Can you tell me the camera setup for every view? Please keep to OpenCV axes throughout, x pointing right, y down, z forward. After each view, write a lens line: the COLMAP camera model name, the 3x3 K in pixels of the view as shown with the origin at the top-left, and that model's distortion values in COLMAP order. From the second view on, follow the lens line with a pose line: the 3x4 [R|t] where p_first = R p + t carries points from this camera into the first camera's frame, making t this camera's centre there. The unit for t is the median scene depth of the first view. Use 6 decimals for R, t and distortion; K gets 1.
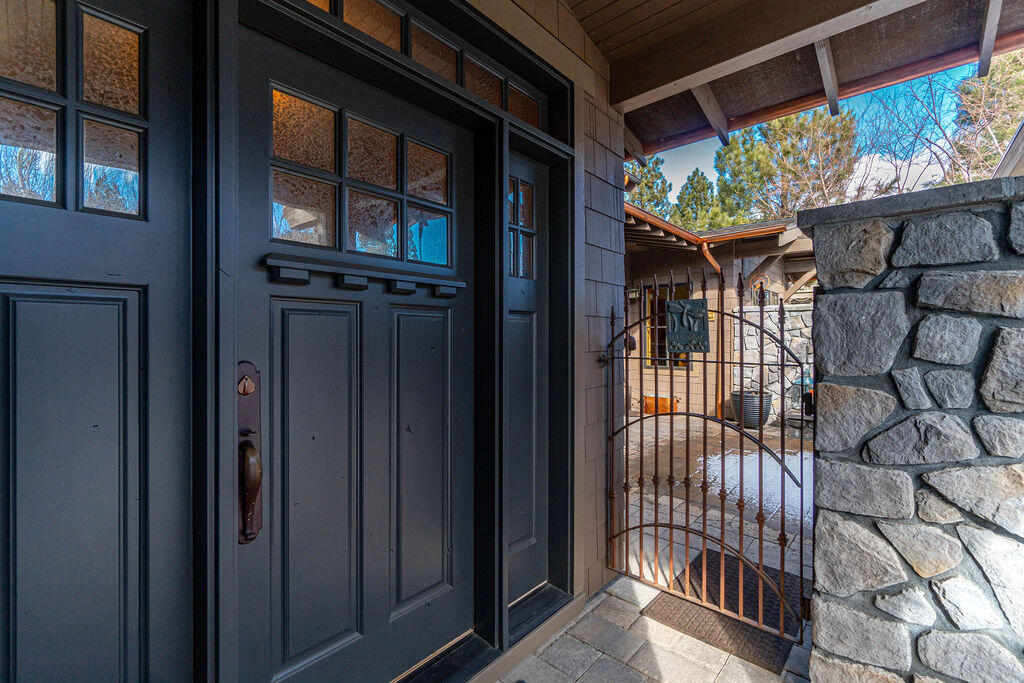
lens RADIAL K [[441.8, 0, 516.2], [0, 441.8, 337.1], [0, 0, 1]] dist [-0.004663, 0.001763]
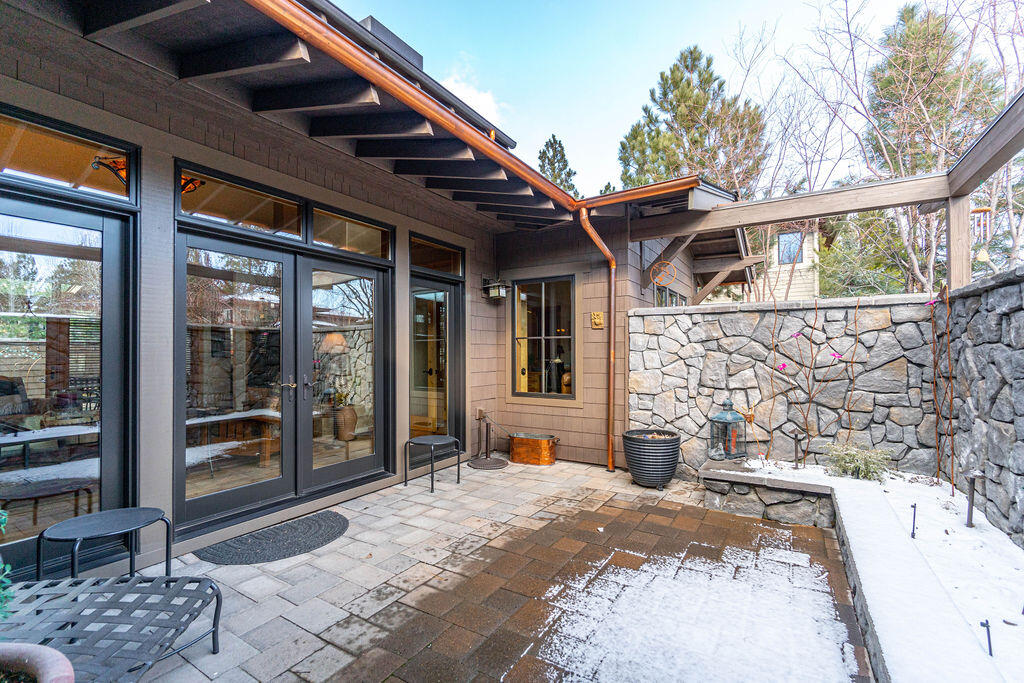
lens RADIAL K [[441.8, 0, 510.0], [0, 441.8, 349.0], [0, 0, 1]] dist [-0.004663, 0.001763]
pose [[0.987546, -0.000567, 0.157332, 0.190660], [0.002035, 0.999956, -0.009167, 0.001572], [-0.157320, 0.009373, 0.987503, 0.326936]]
